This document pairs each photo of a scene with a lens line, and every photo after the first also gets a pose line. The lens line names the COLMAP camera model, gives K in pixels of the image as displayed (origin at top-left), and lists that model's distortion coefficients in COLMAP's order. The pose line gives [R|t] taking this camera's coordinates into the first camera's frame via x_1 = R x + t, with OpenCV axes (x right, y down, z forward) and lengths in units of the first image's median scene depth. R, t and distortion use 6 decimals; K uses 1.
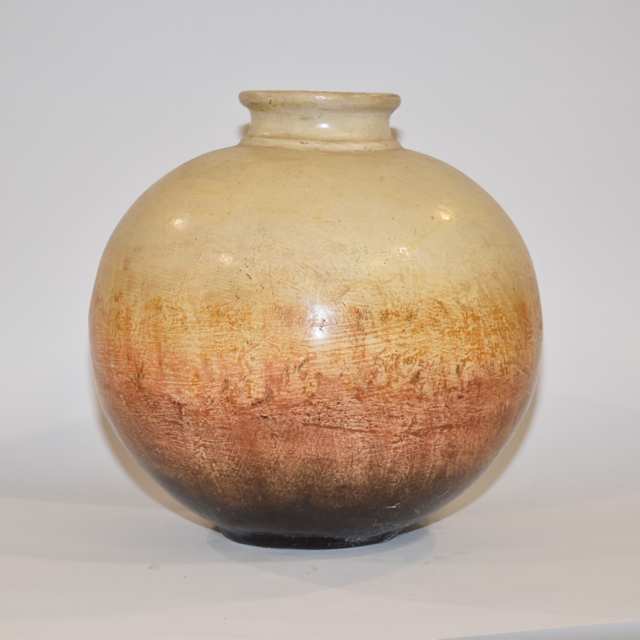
lens RADIAL K [[1775.2, 0, 320.0], [0, 1775.2, 320.0], [0, 0, 1]] dist [-0.039019, -0.288211]
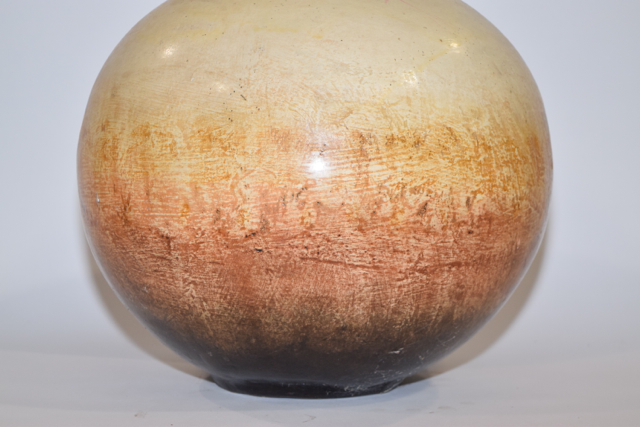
lens RADIAL K [[1448.5, 0, 320.0], [0, 1448.5, 213.5], [0, 0, 1]] dist [0.014194, 0.138069]
pose [[0.999965, 0.007952, 0.002526, -0.001602], [-0.007900, 0.999768, -0.020048, 0.050193], [-0.002684, 0.020027, 0.999796, 0.245280]]
